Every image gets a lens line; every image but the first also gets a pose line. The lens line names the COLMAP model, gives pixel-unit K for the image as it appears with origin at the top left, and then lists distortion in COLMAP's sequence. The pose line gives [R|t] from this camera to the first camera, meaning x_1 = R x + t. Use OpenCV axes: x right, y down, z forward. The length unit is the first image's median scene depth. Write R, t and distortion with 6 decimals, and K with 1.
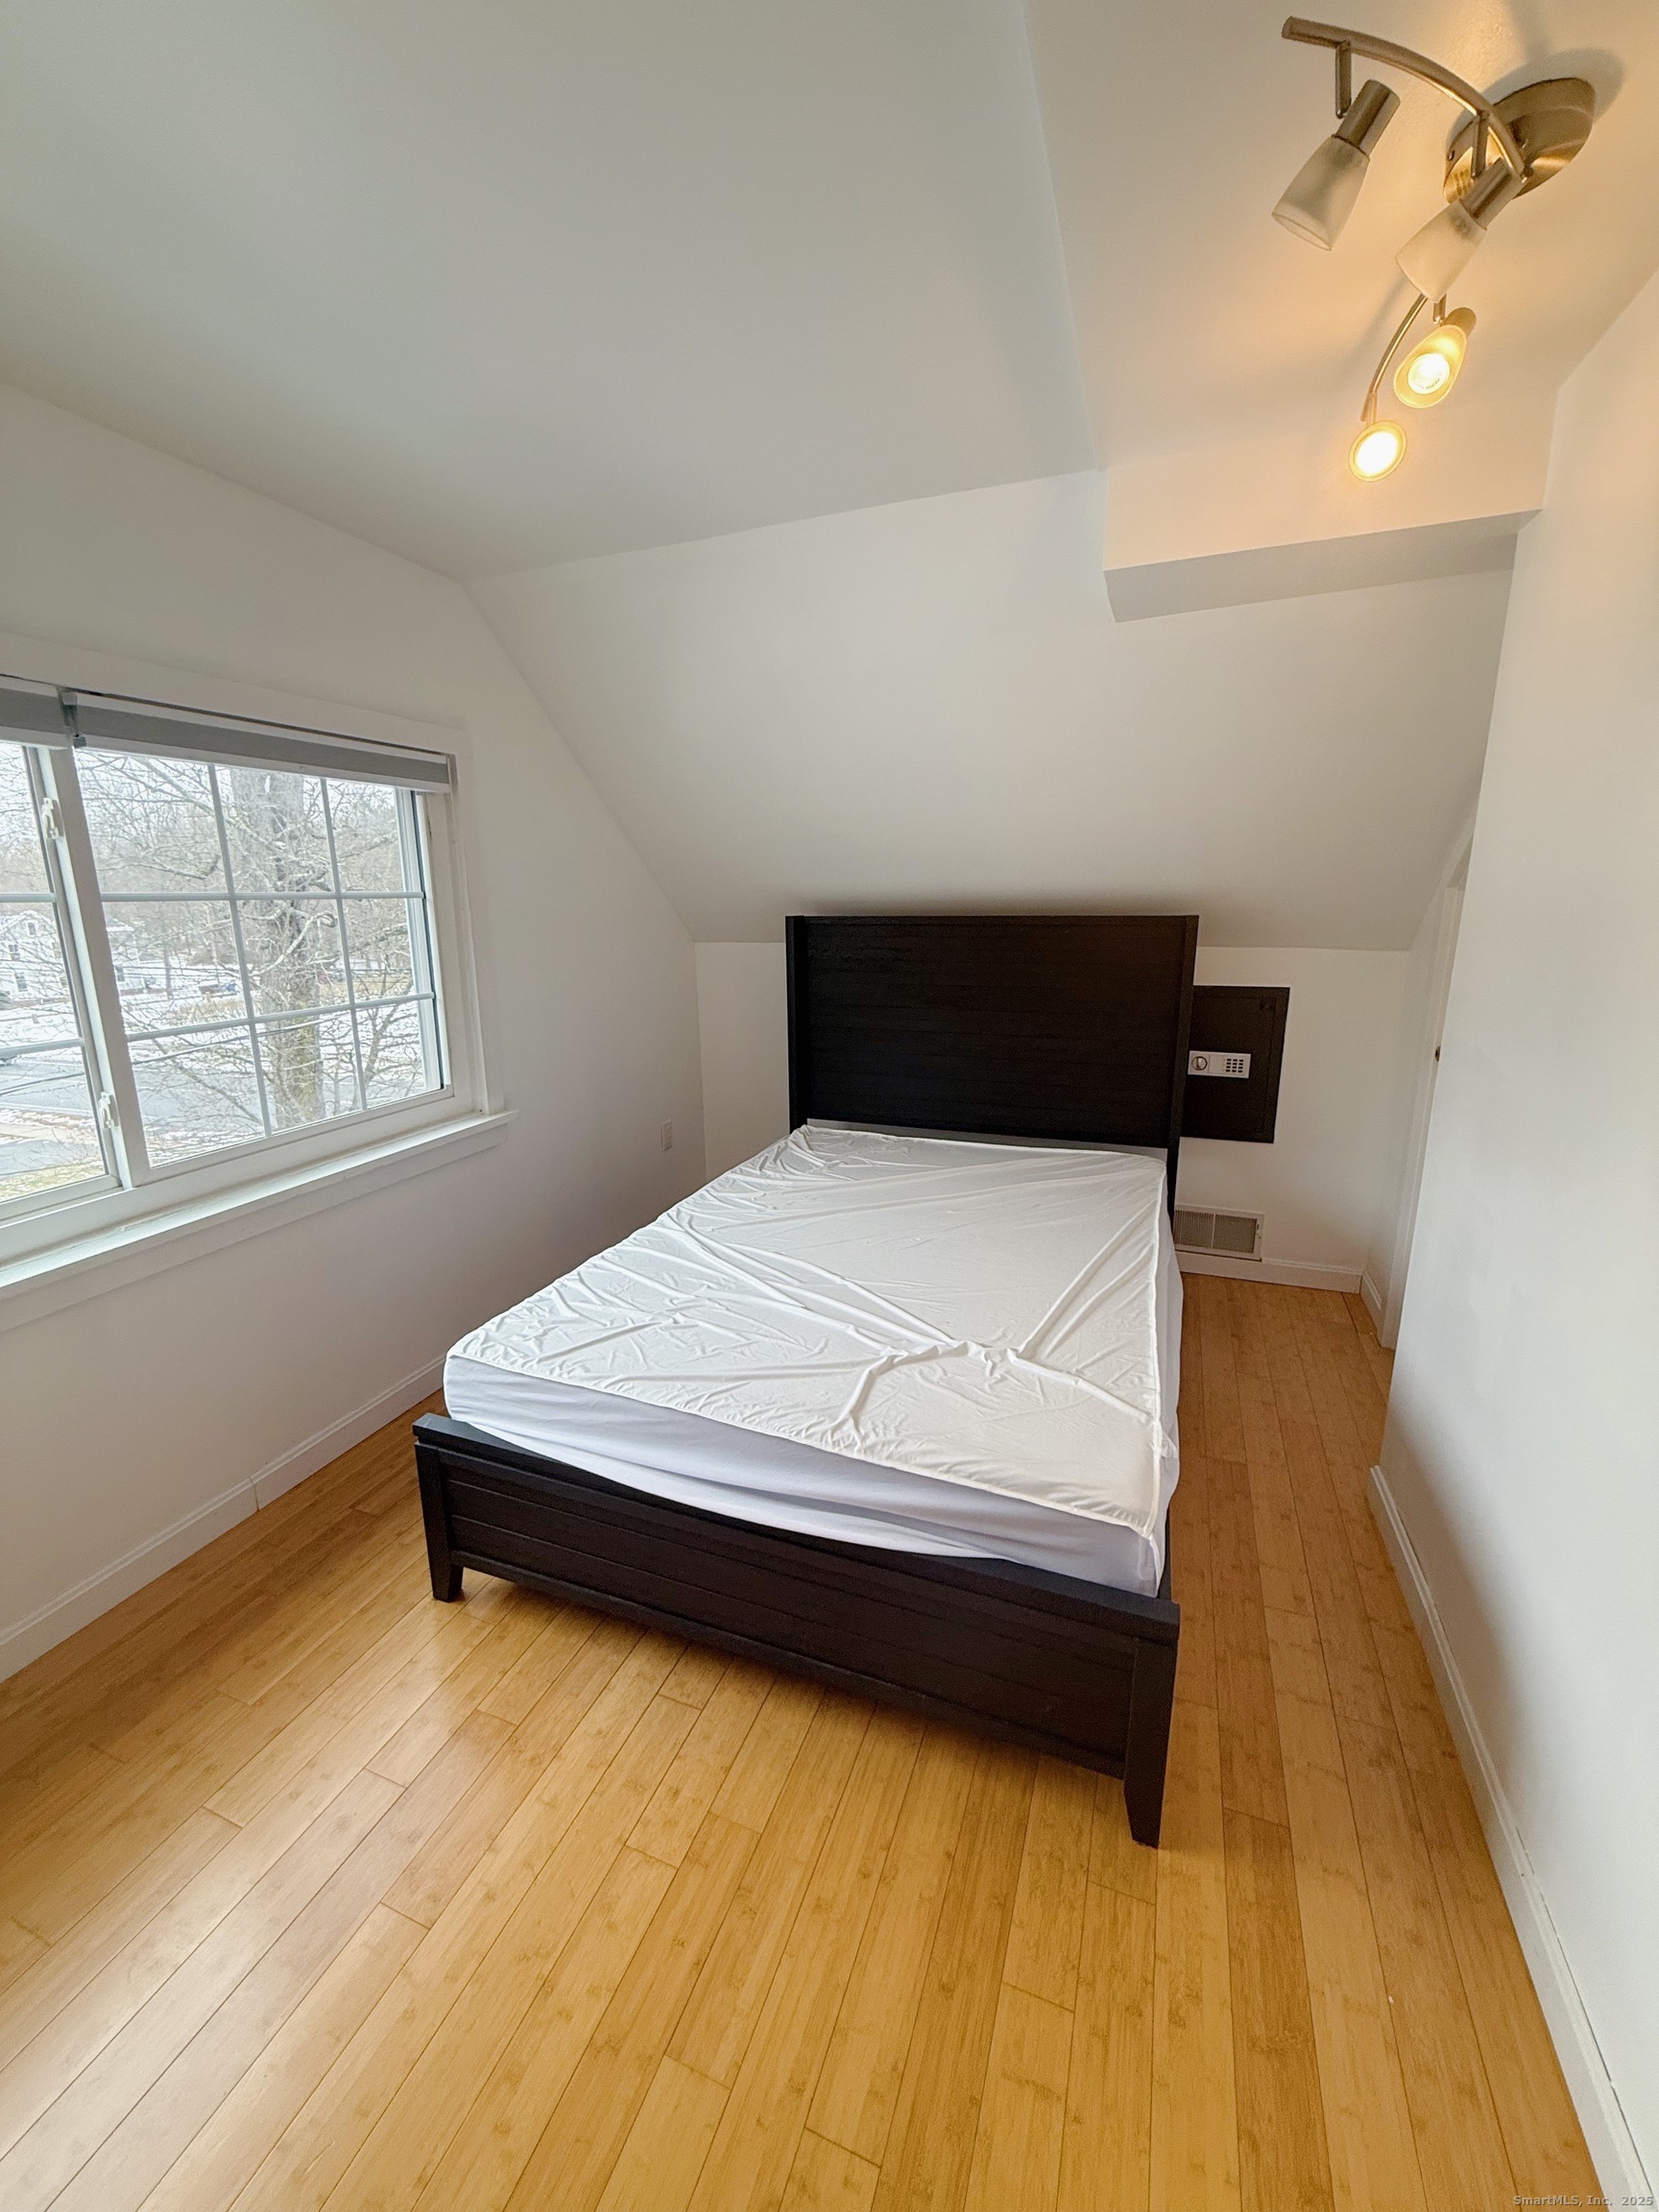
lens RADIAL K [[883.9, 0, 829.9], [0, 883.9, 1097.8], [0, 0, 1]] dist [-0.006154, 0.000485]
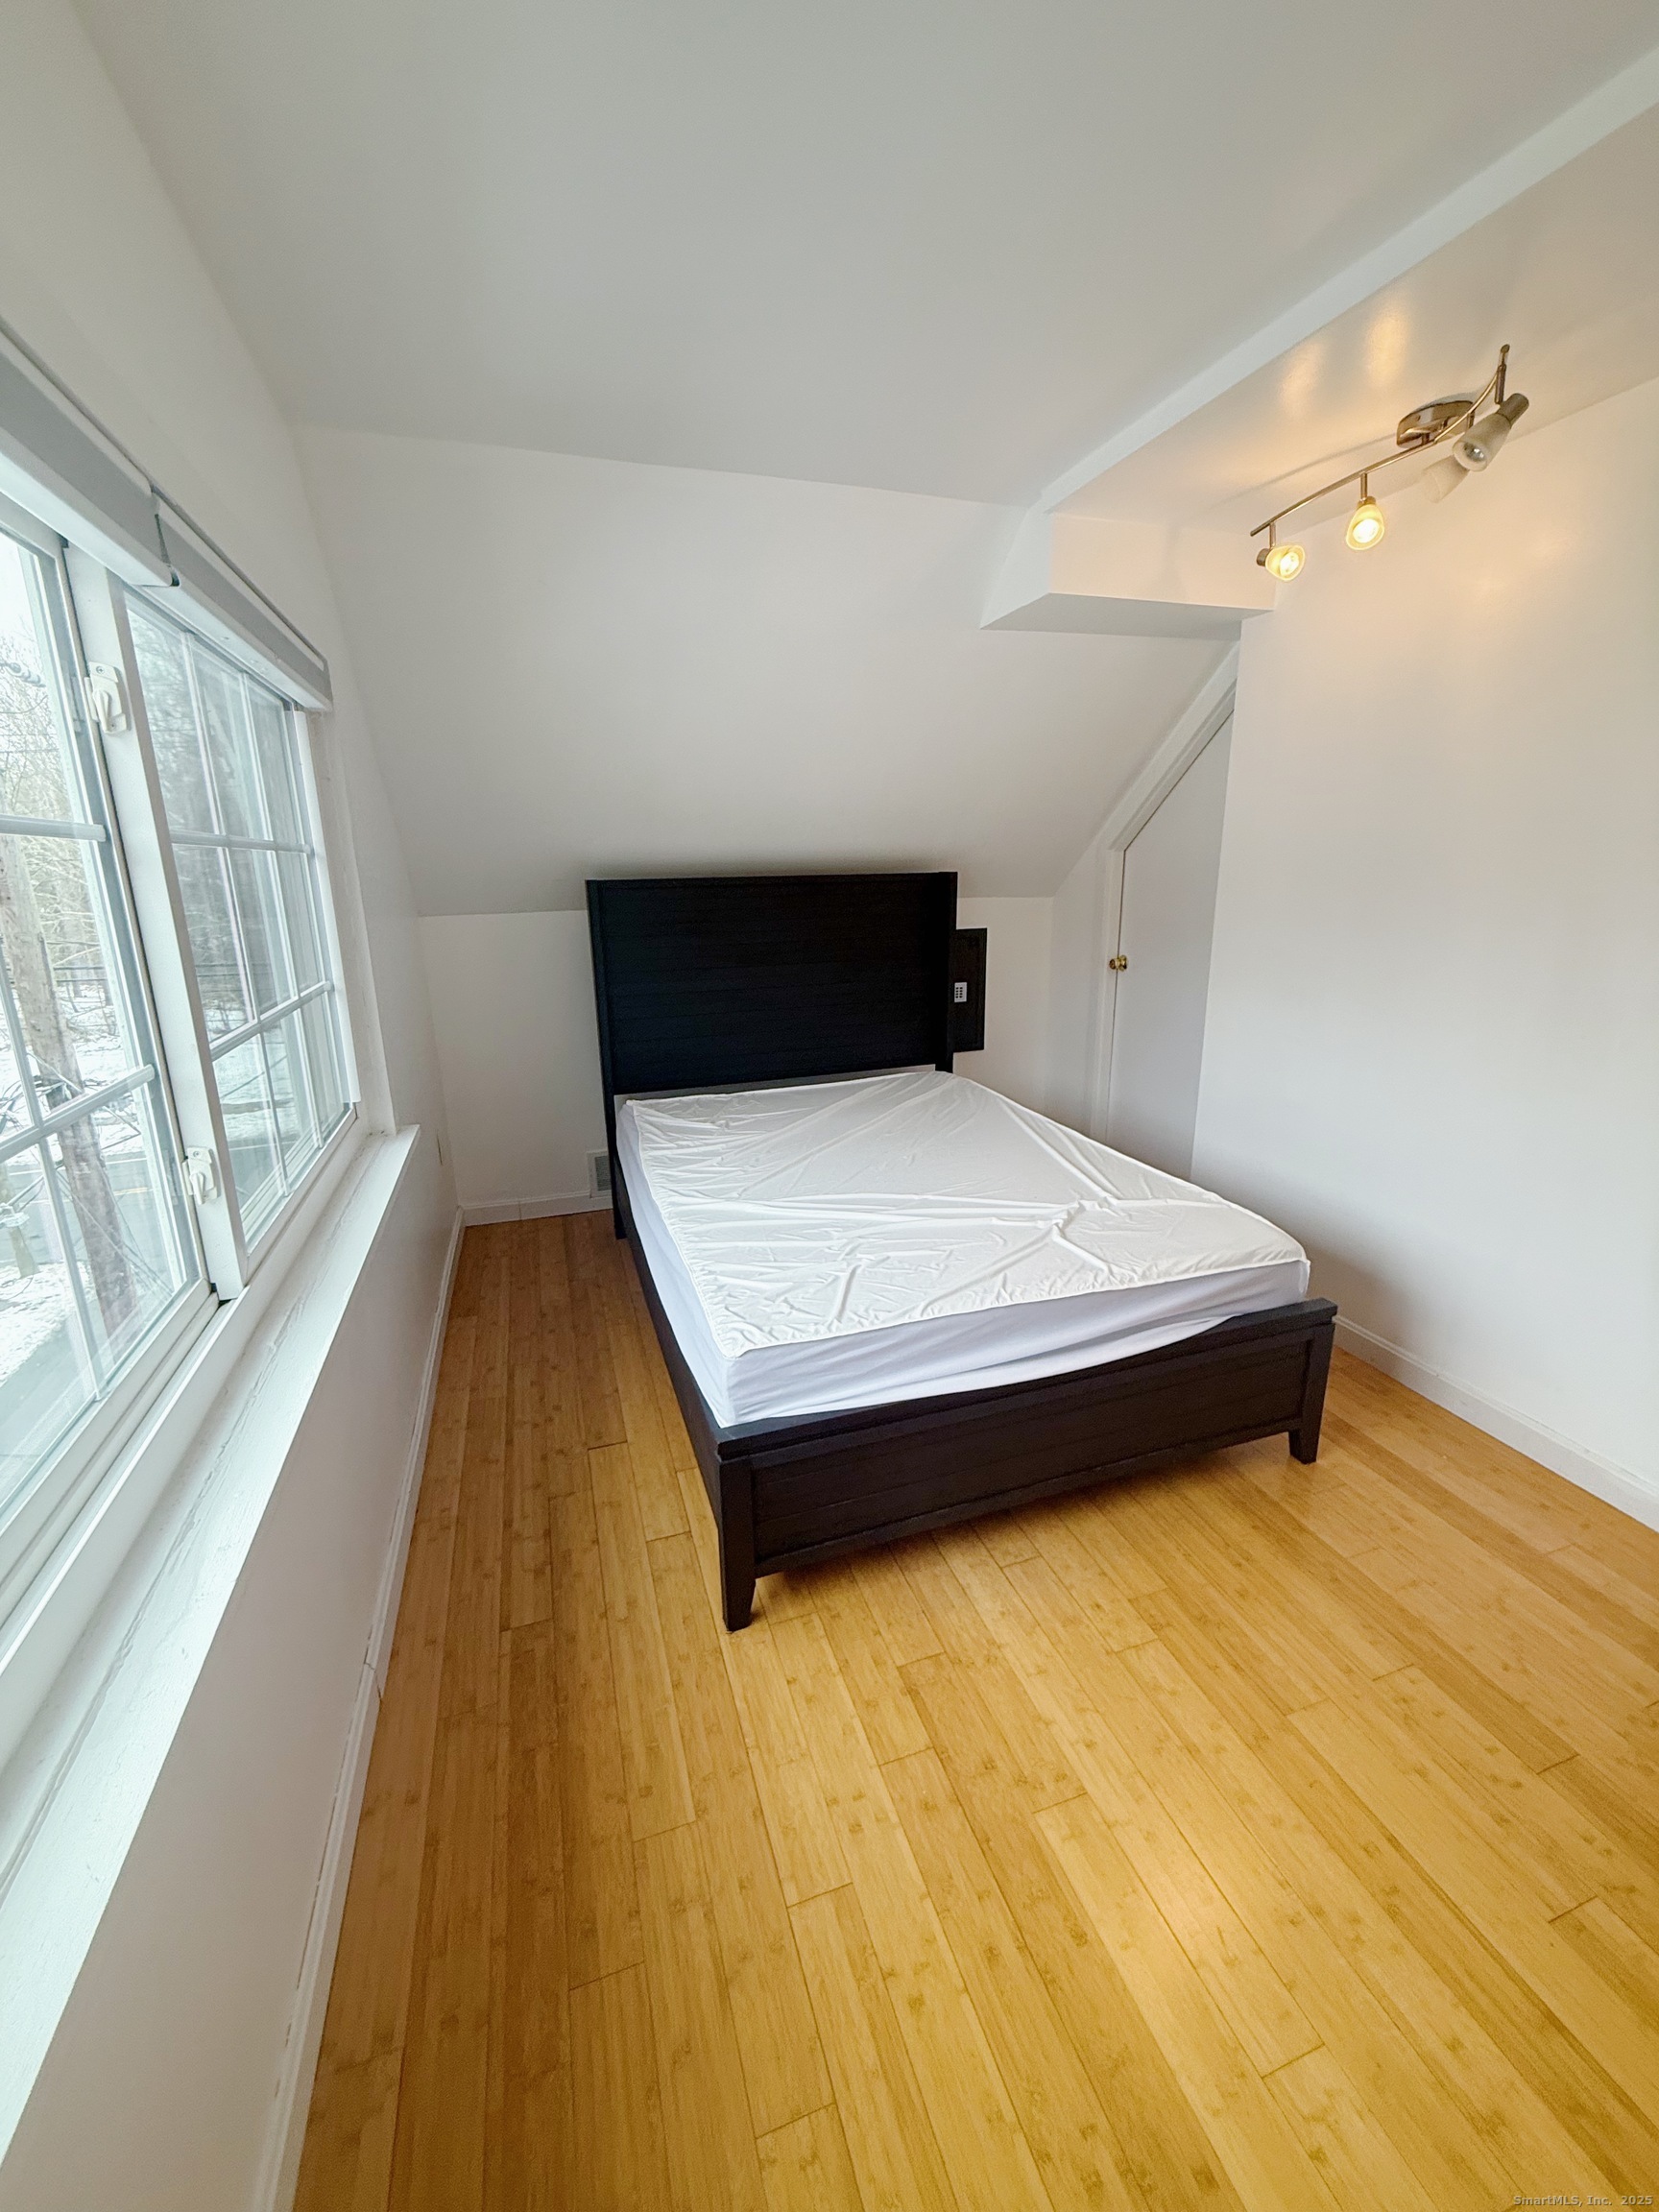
lens RADIAL K [[883.9, 0, 834.6], [0, 883.9, 1101.3], [0, 0, 1]] dist [-0.006154, 0.000485]
pose [[0.766788, -0.168288, 0.619447, -0.923857], [0.153706, 0.985084, 0.077355, -0.017013], [-0.623226, 0.035898, 0.781218, 0.240128]]
